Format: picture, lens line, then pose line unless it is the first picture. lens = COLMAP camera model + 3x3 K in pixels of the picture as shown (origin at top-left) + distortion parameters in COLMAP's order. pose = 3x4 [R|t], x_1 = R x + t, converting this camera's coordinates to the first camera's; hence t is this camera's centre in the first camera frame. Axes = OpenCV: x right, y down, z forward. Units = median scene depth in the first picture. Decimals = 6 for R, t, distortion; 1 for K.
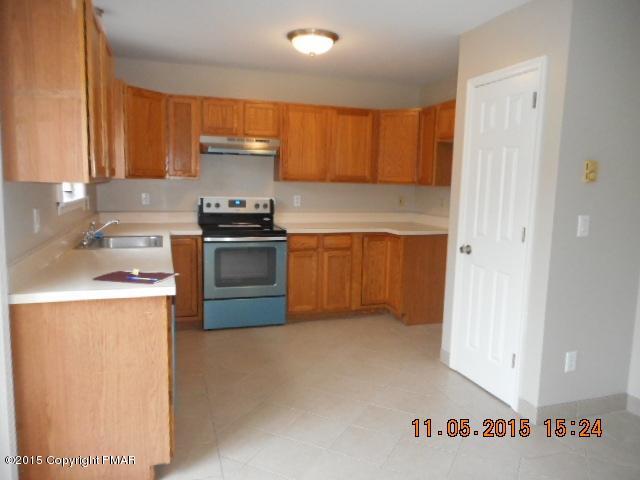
lens RADIAL K [[475.9, 0, 319.6], [0, 475.9, 245.6], [0, 0, 1]] dist [-0.001324, -0.000505]
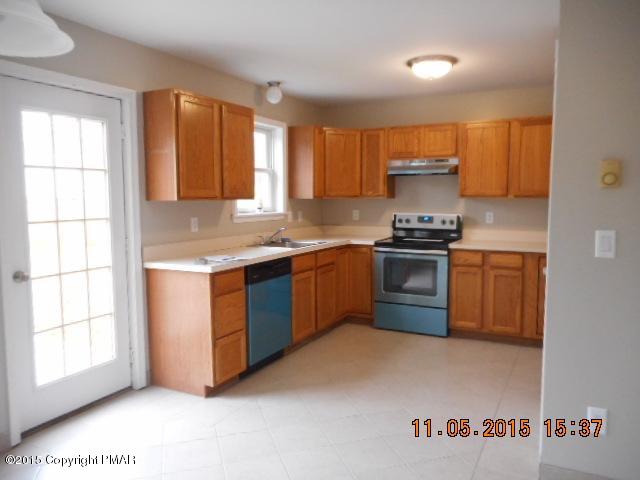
lens RADIAL K [[484.1, 0, 320.0], [0, 484.1, 240.0], [0, 0, 1]] dist [-0.001460, -0.000513]
pose [[0.716212, 0.037792, -0.696858, 0.446056], [-0.078362, 0.996573, -0.026492, 0.005745], [0.693469, 0.073582, 0.716719, 0.053793]]
